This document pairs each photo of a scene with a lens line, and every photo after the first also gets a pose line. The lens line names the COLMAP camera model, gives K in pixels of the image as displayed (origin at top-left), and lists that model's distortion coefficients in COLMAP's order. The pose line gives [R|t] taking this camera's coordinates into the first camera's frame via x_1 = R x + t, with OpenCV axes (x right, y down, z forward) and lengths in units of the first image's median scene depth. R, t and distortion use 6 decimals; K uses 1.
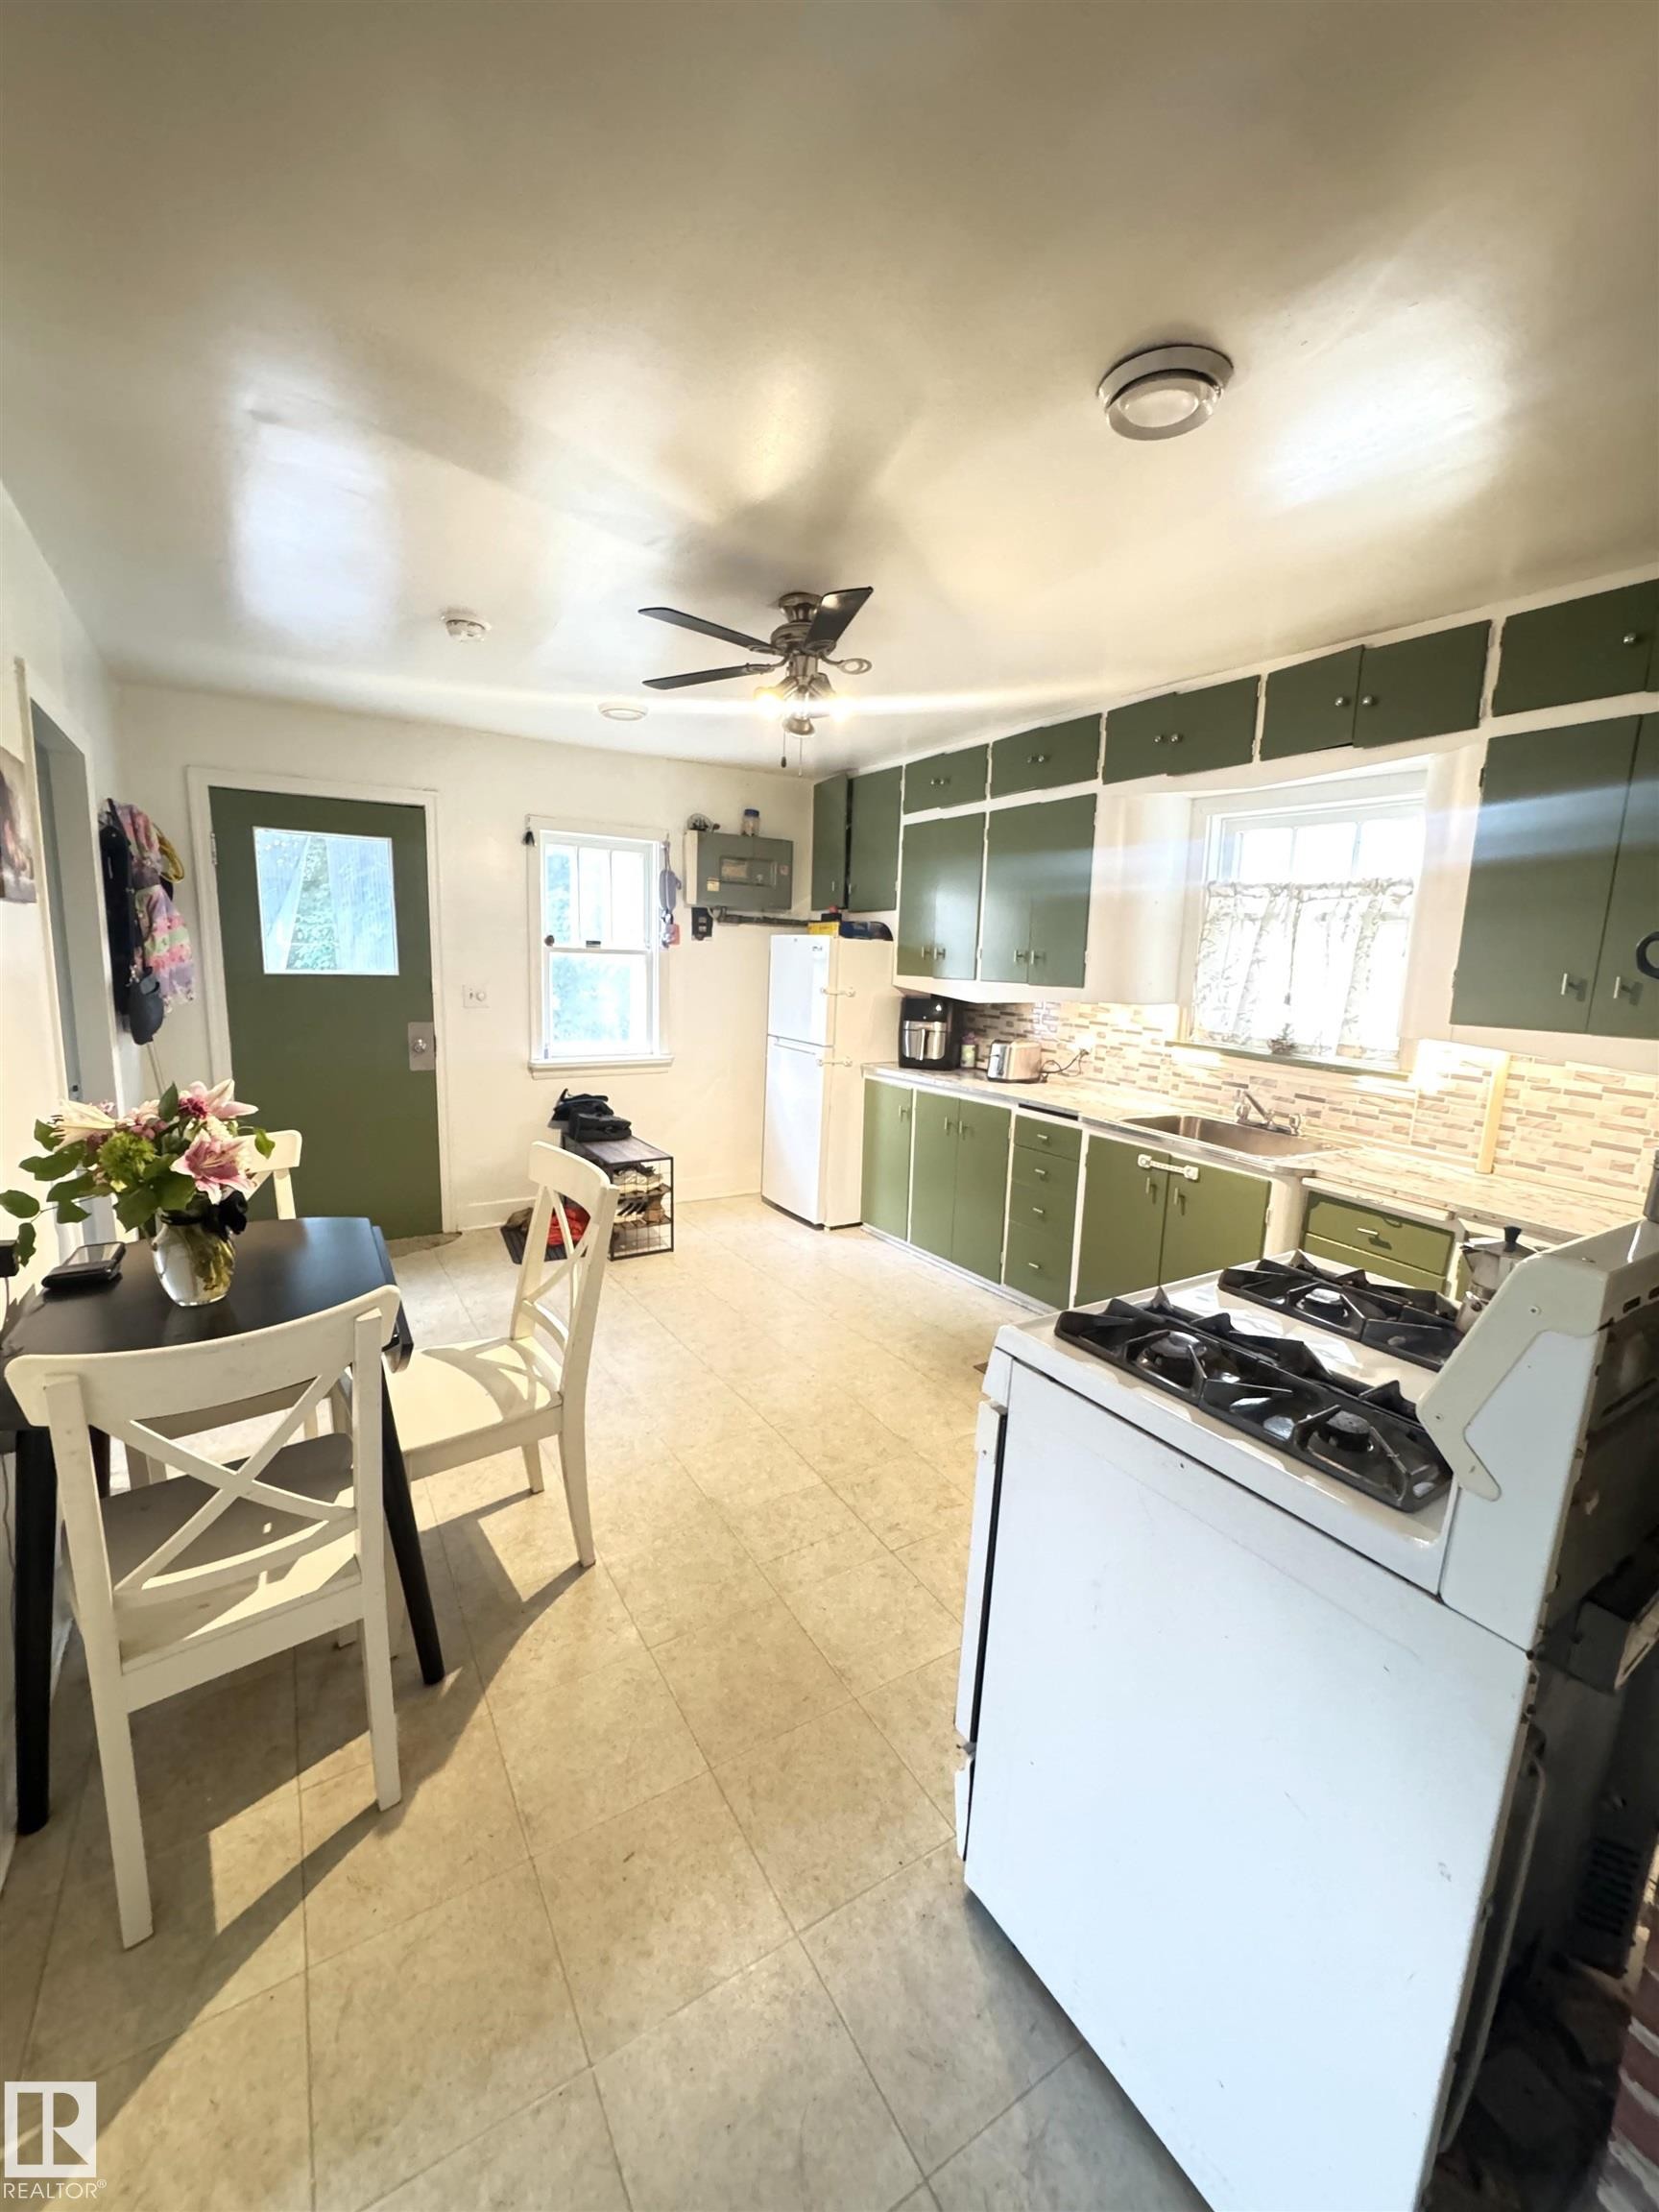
lens RADIAL K [[880.2, 0, 834.7], [0, 880.2, 1106.9], [0, 0, 1]] dist [-0.004137, 0.000377]
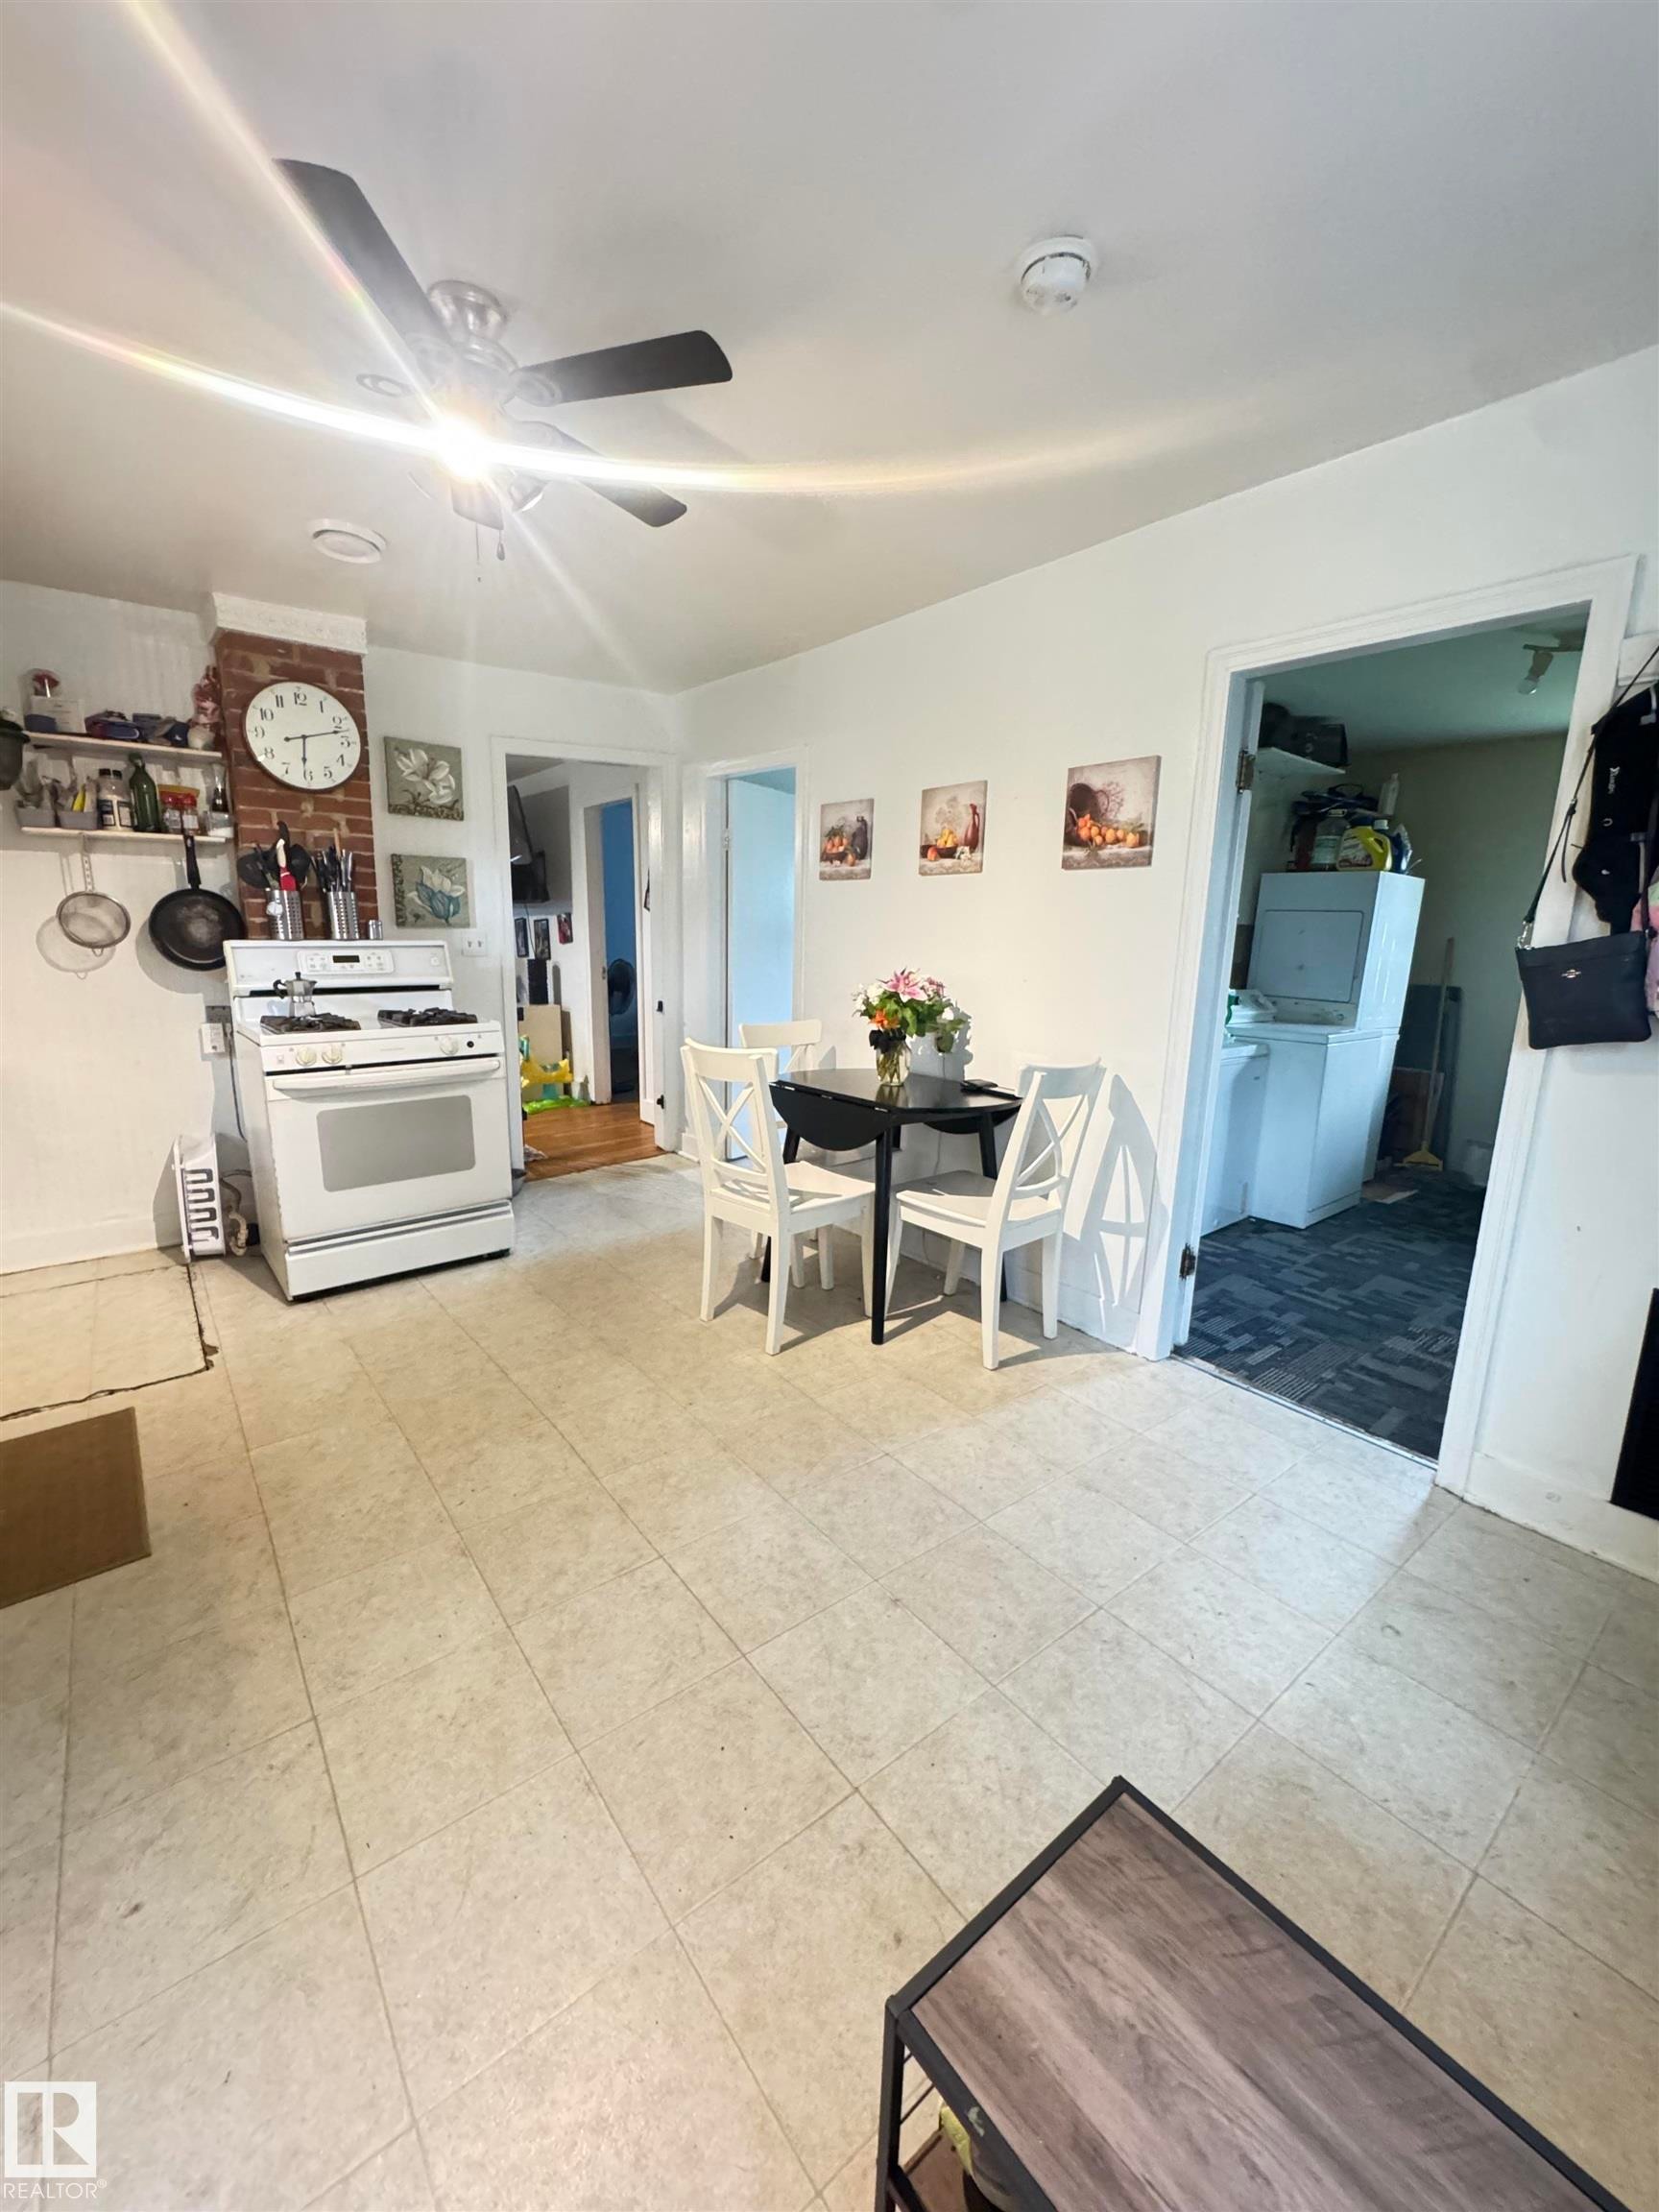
lens RADIAL K [[880.2, 0, 831.0], [0, 880.2, 1106.0], [0, 0, 1]] dist [-0.004137, 0.000377]
pose [[-0.992515, -0.034013, -0.117290, -0.205101], [-0.073313, 0.934060, 0.349509, -0.207751], [0.097668, 0.355492, -0.929563, 1.497124]]
